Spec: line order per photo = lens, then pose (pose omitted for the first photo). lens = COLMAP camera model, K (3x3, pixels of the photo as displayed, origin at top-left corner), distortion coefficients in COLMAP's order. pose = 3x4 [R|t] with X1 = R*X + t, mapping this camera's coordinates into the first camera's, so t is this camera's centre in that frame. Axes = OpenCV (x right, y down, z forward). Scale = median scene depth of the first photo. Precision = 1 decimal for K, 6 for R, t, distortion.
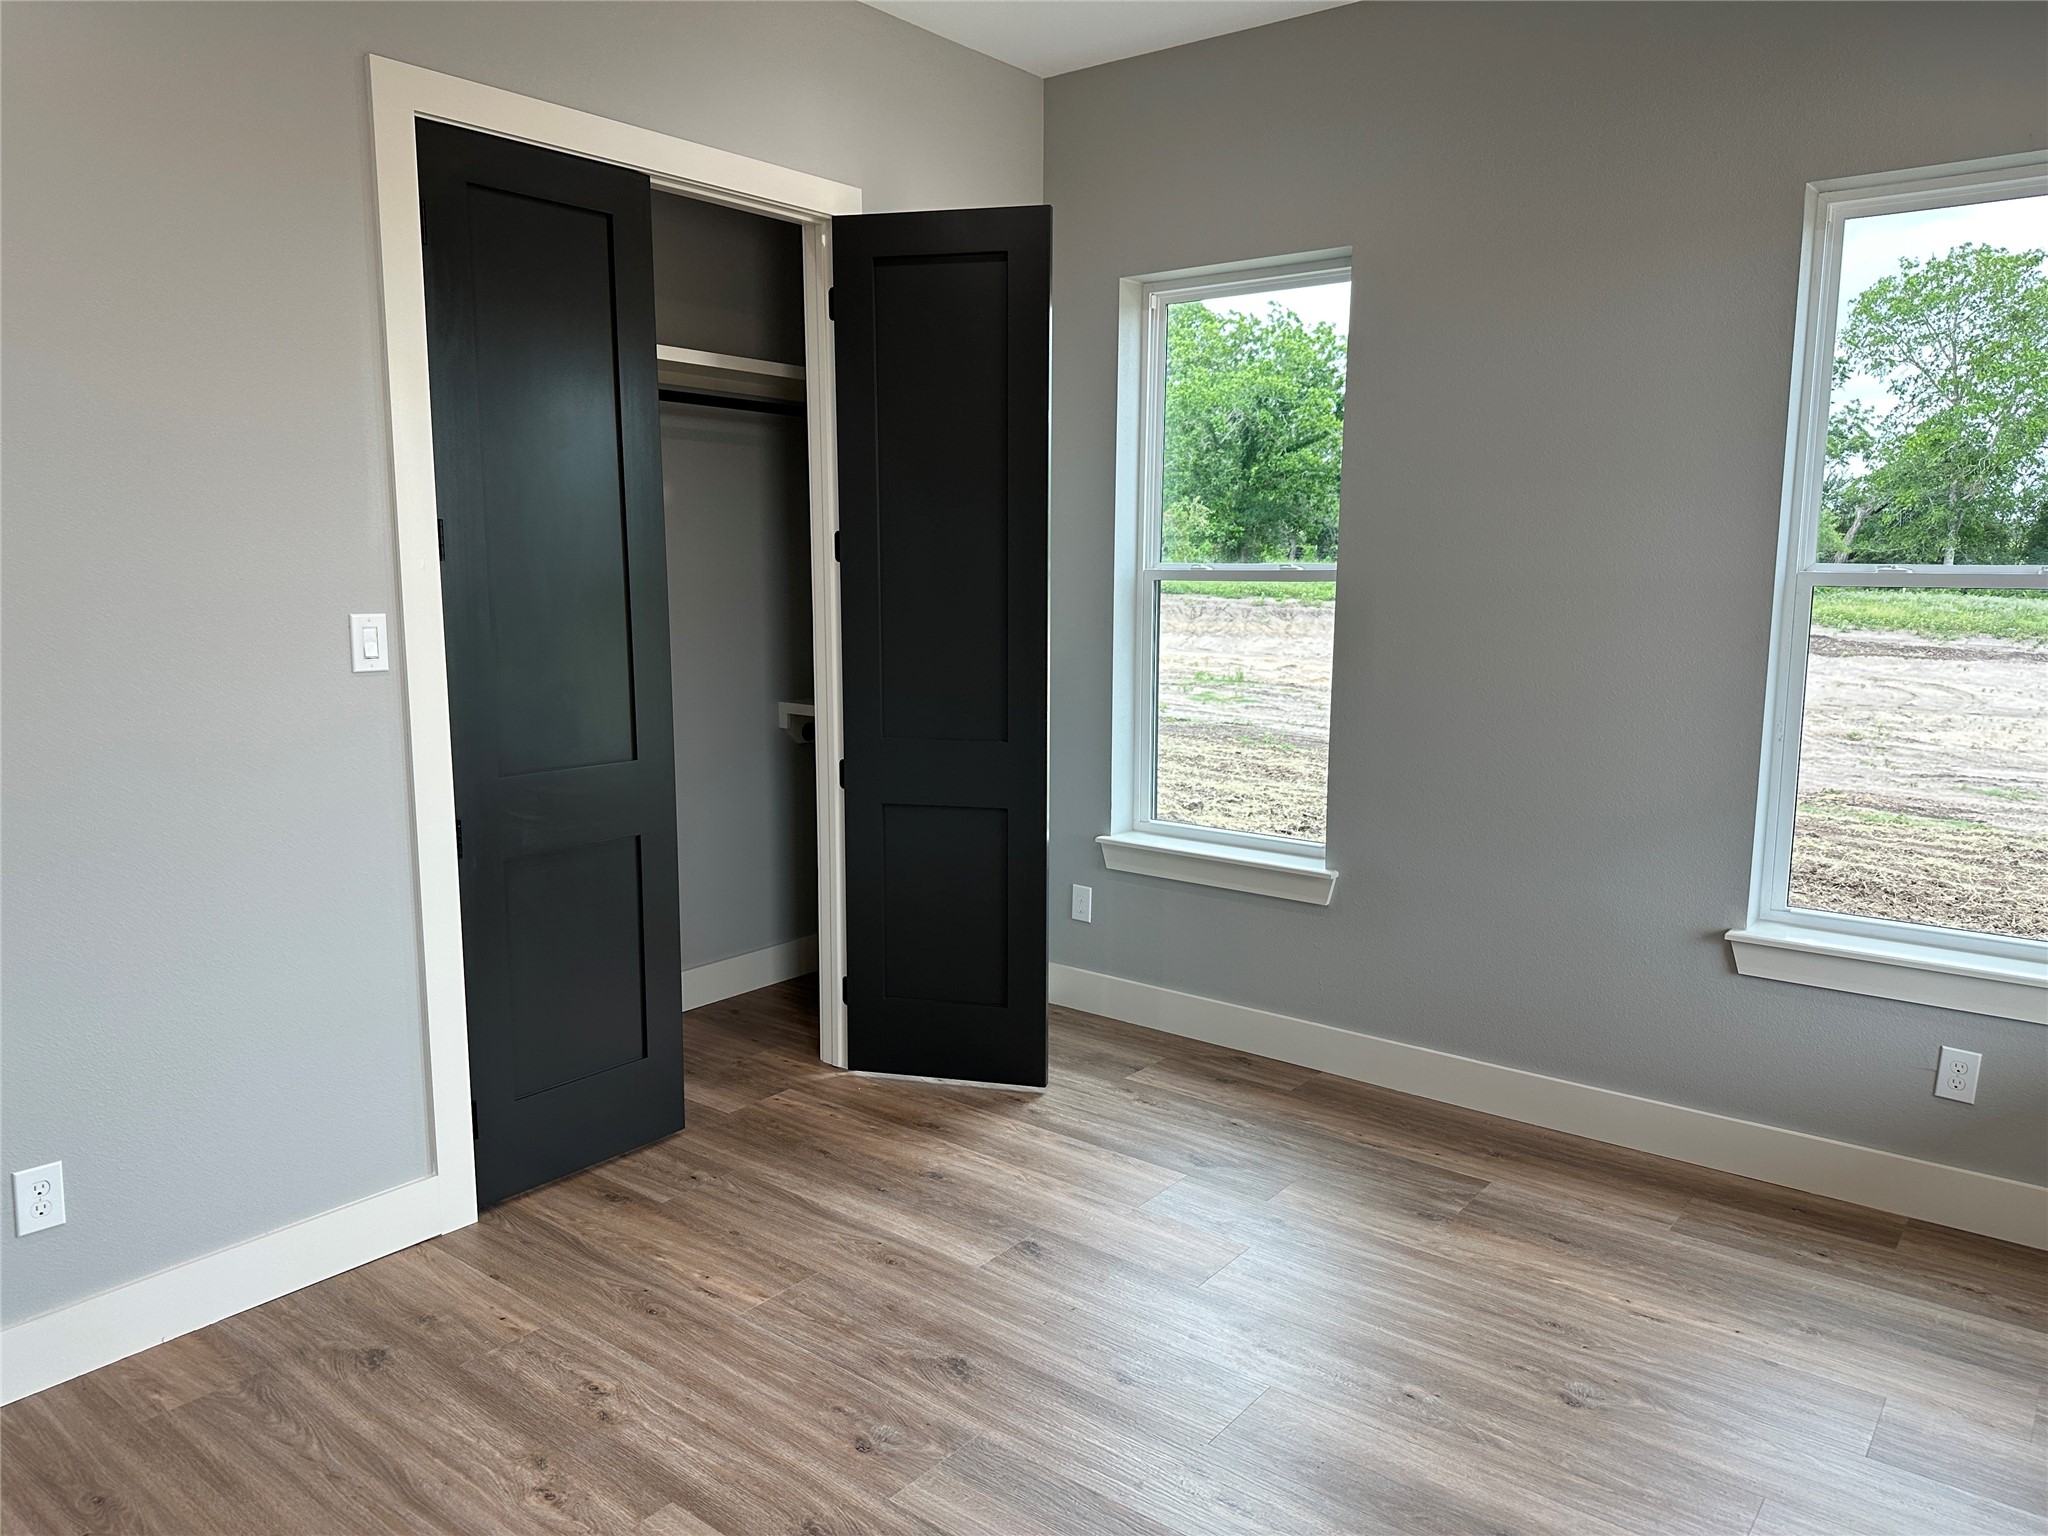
lens RADIAL K [[1461.4, 0, 1024.0], [0, 1461.4, 768.0], [0, 0, 1]] dist [-0.001388, -0.001607]
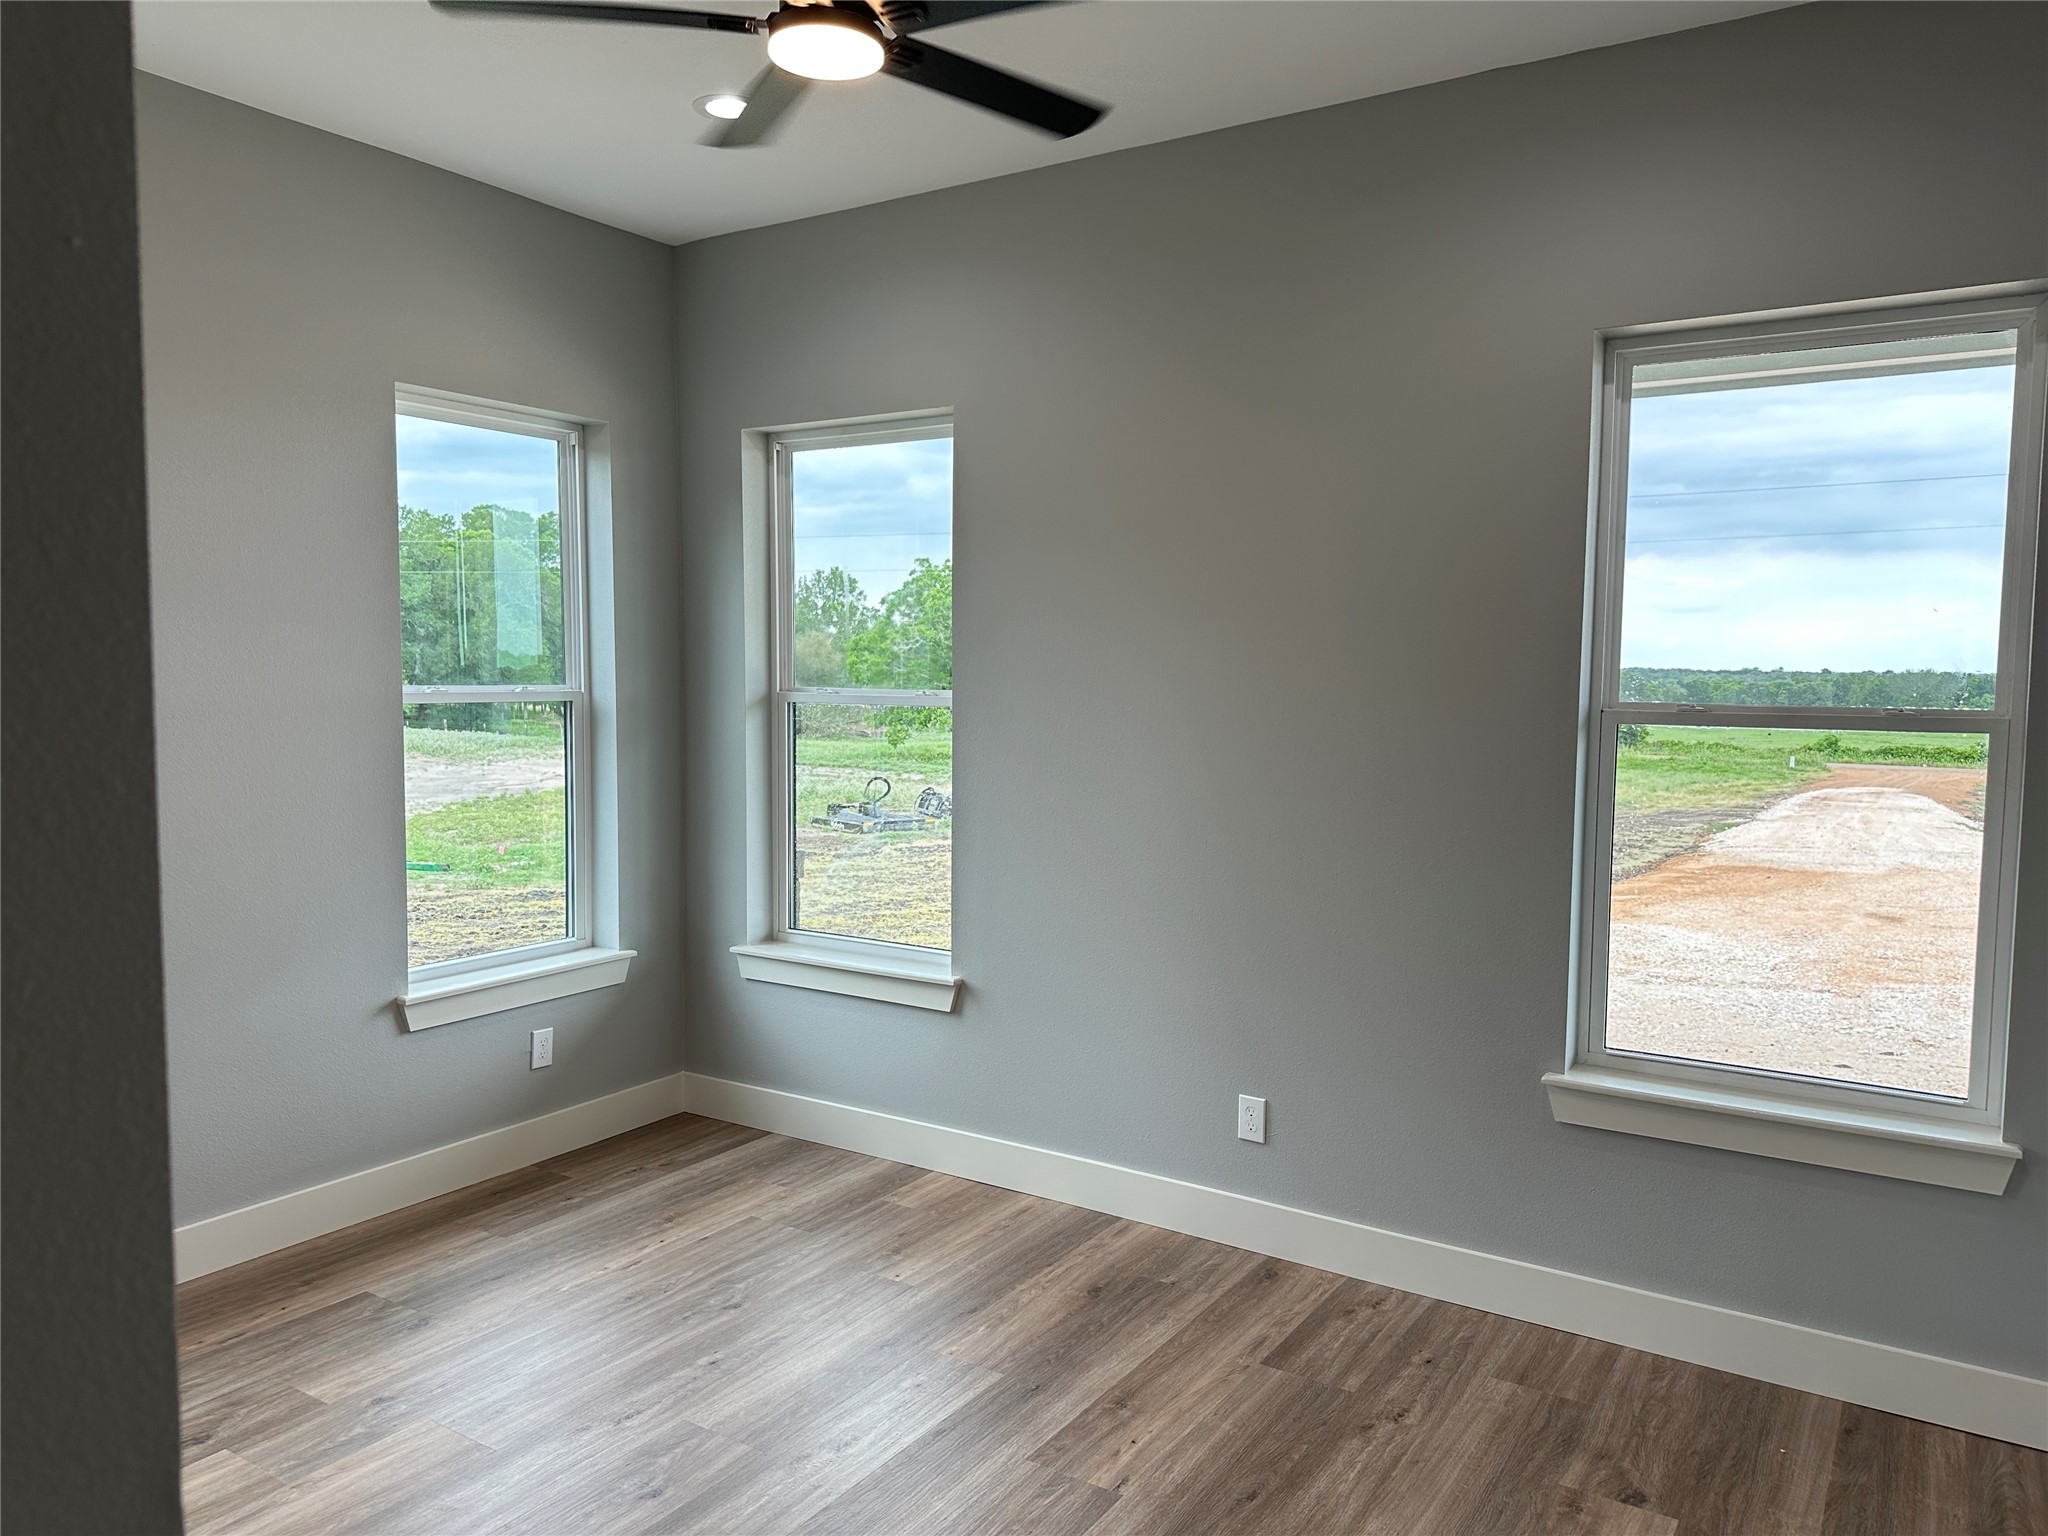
lens RADIAL K [[1461.4, 0, 1024.0], [0, 1461.4, 768.0], [0, 0, 1]] dist [-0.001388, -0.001607]
pose [[-0.106400, -0.069756, 0.991874, -0.772644], [0.139284, 0.986655, 0.084330, -0.106670], [-0.984520, 0.147125, -0.095265, 0.641951]]
